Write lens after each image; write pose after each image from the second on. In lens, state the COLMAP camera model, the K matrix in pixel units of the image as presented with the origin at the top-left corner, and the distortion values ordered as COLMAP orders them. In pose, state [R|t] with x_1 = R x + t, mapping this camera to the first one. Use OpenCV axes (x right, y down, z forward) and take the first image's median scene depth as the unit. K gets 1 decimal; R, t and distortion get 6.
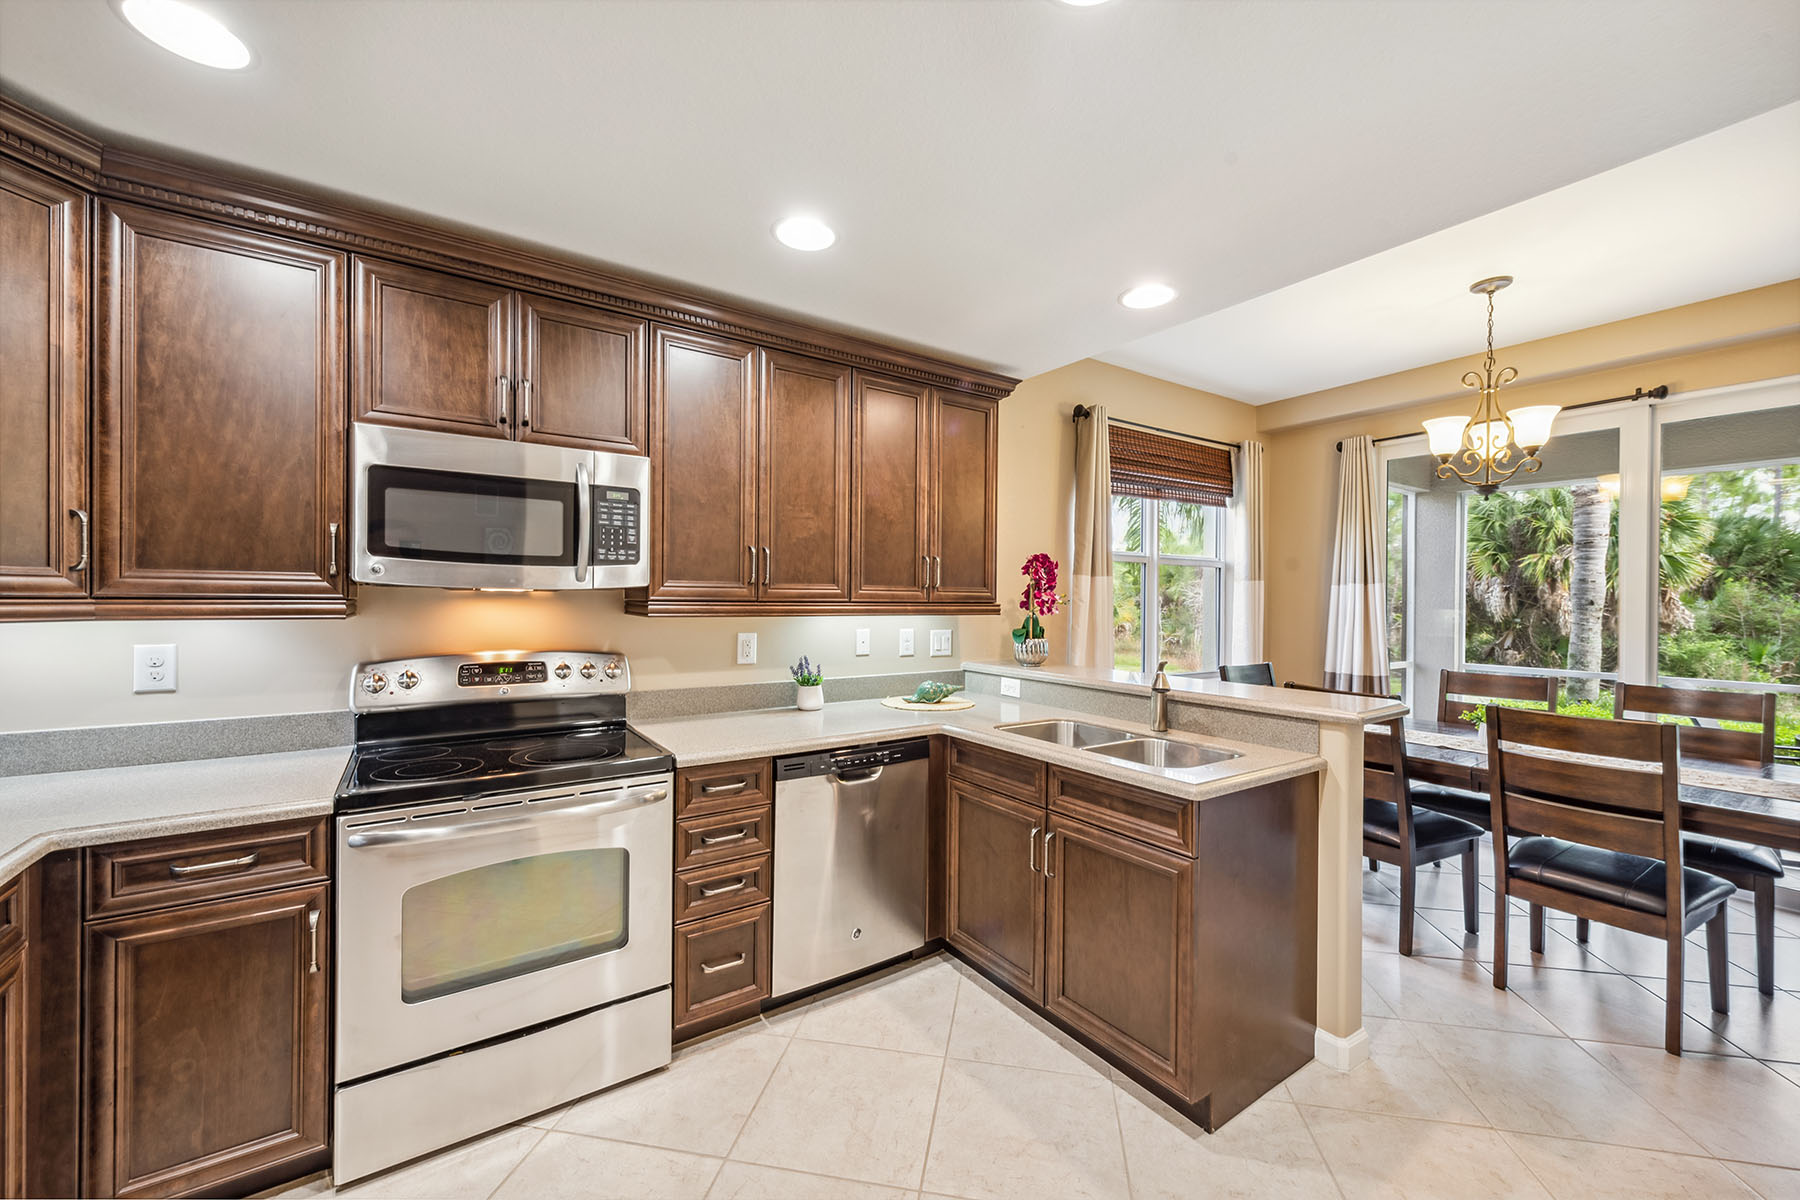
lens RADIAL K [[678.9, 0, 854.2], [0, 678.9, 601.2], [0, 0, 1]] dist [-0.019528, -0.000191]
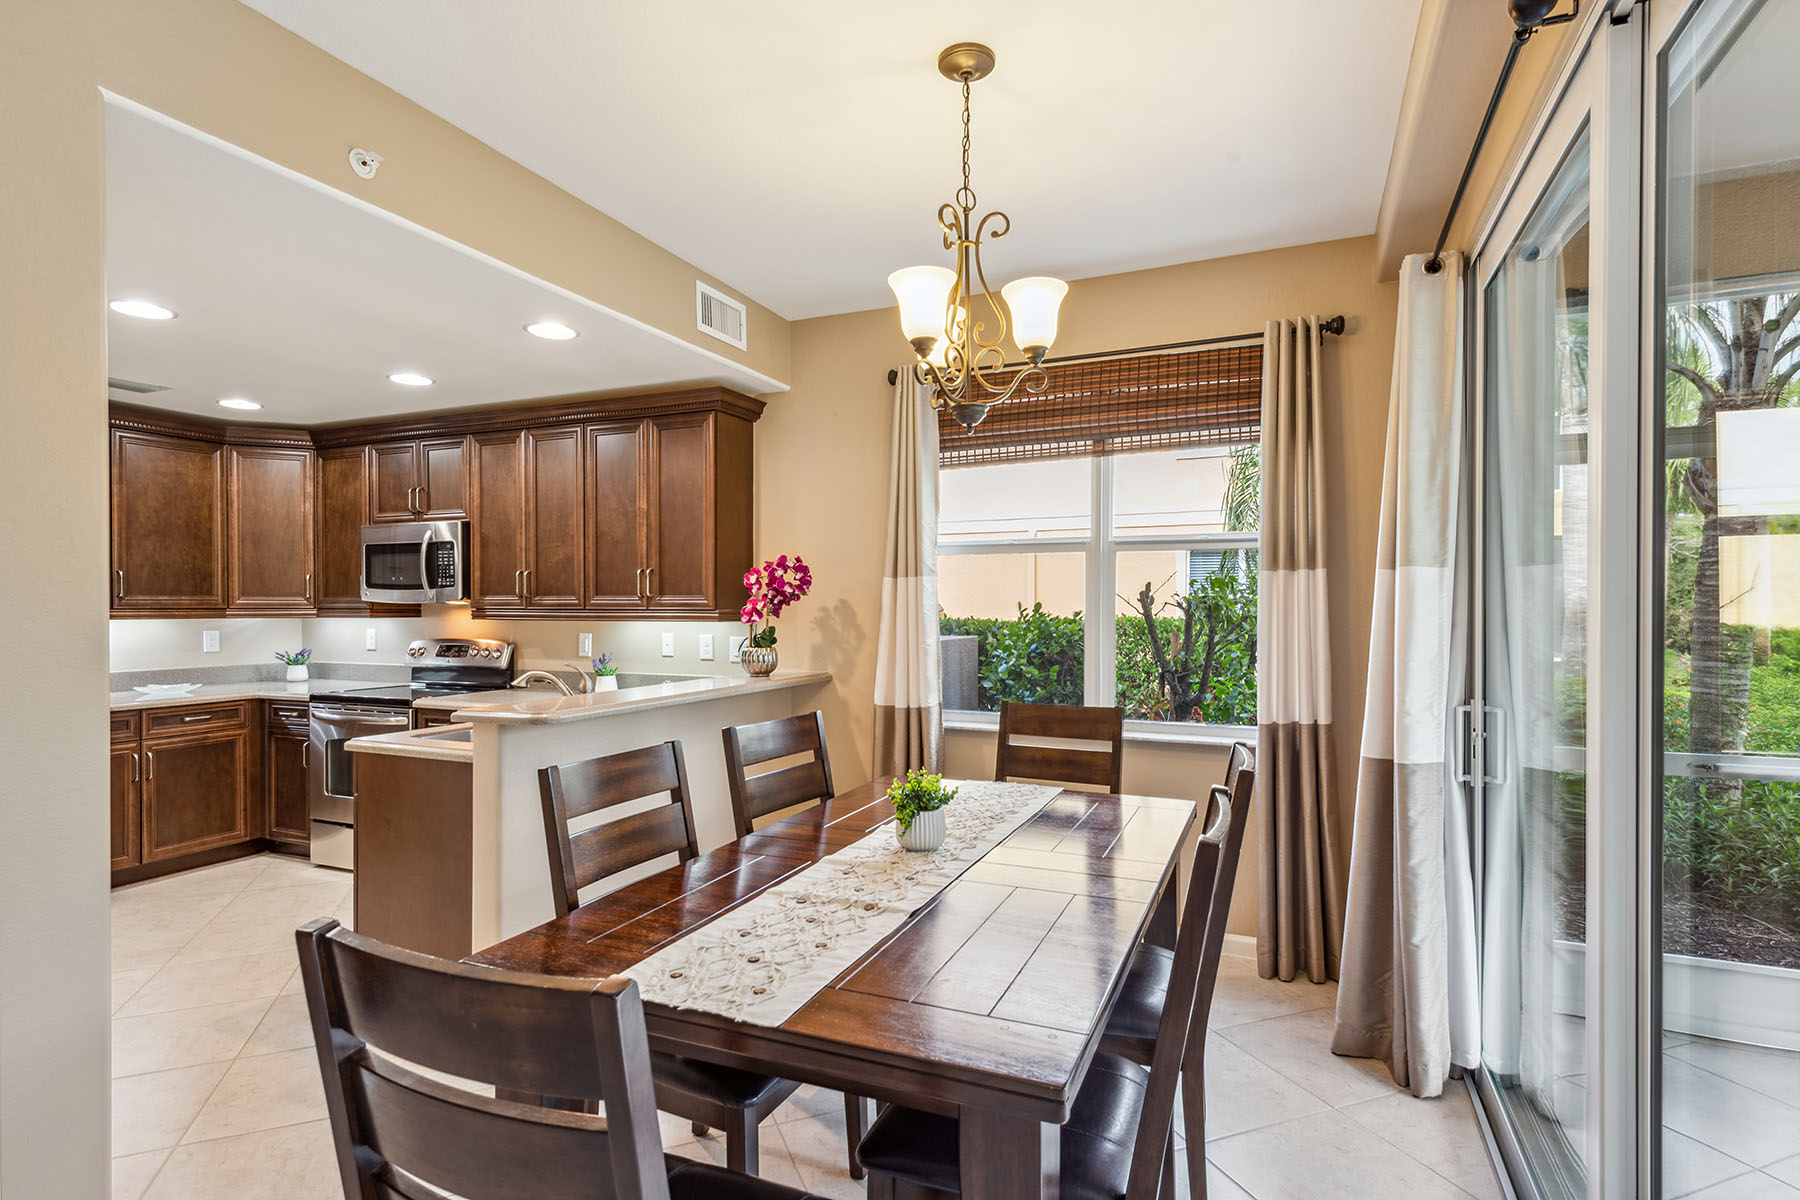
lens RADIAL K [[897.3, 0, 904.2], [0, 897.3, 613.2], [0, 0, 1]] dist [0.005620, -0.000658]
pose [[0.577001, -0.002524, -0.816739, 1.592076], [0.000826, 0.999997, -0.002506, 0.012041], [0.816743, 0.000771, 0.577001, 0.484991]]
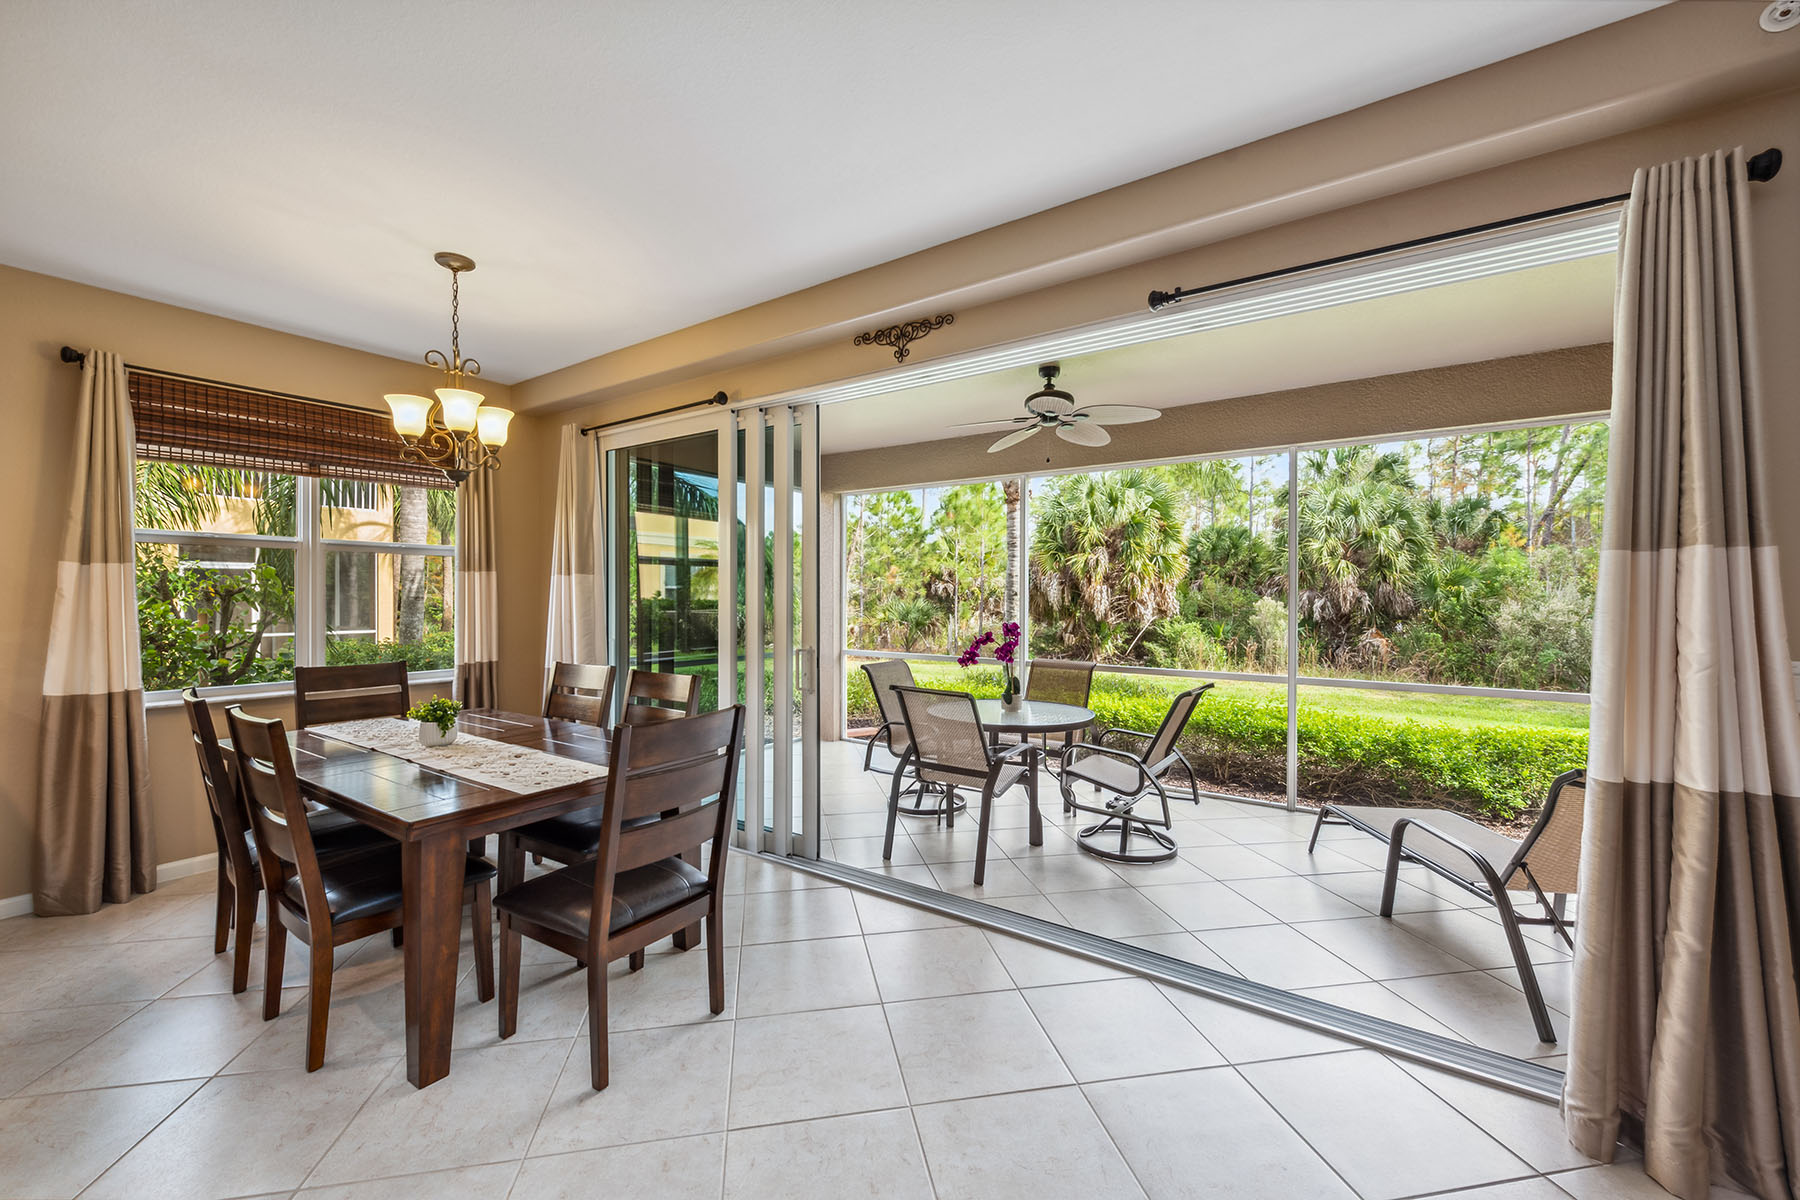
lens RADIAL K [[712.0, 0, 890.4], [0, 712.0, 594.3], [0, 0, 1]] dist [0.003281, -0.000032]
pose [[0.912439, -0.006156, 0.409166, 1.119562], [0.007530, 0.999970, -0.001747, 0.011718], [-0.409143, 0.004675, 0.912458, -0.215064]]
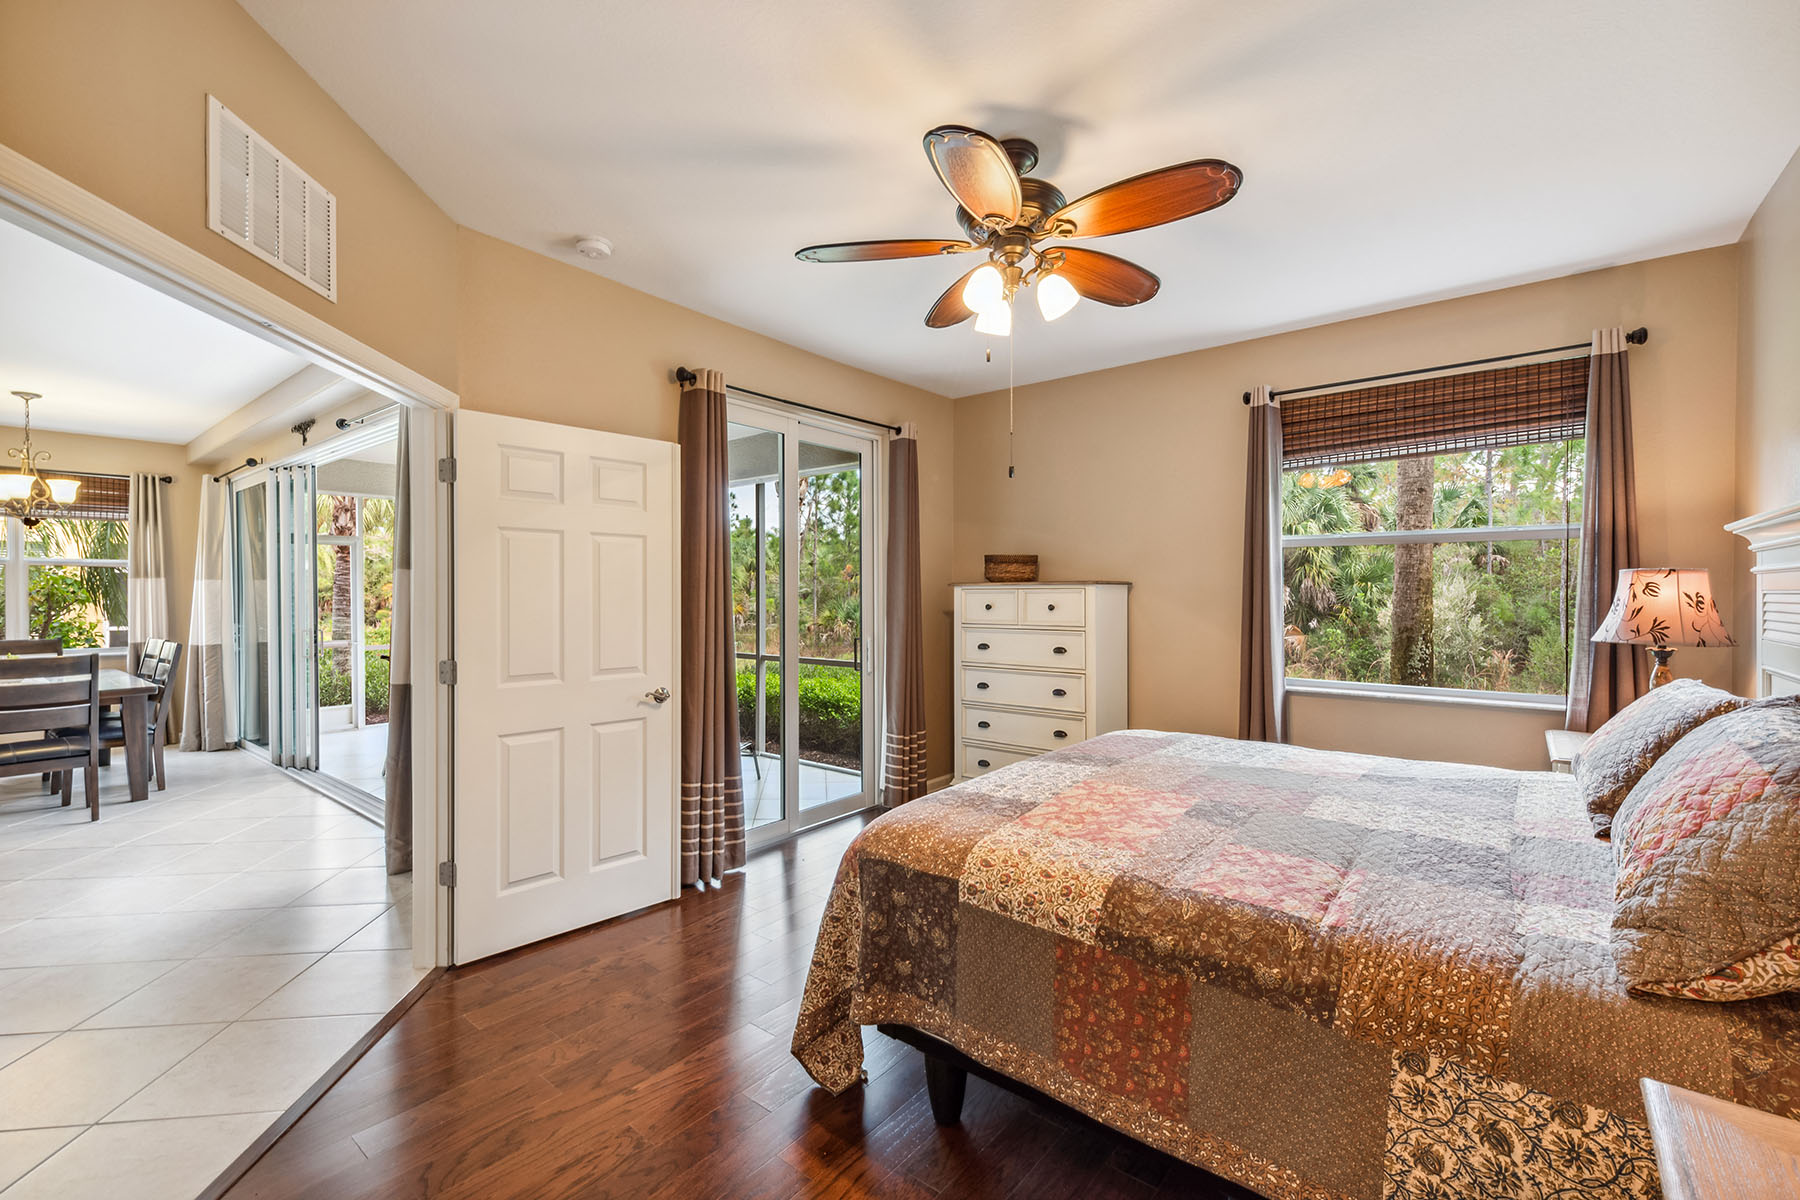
lens RADIAL K [[765.2, 0, 895.6], [0, 765.2, 598.6], [0, 0, 1]] dist [0.011809, -0.000435]
pose [[0.941567, -0.012807, 0.336583, 2.316530], [0.011235, 0.999915, 0.006618, 0.026844], [-0.336639, -0.002450, 0.941631, -1.499140]]
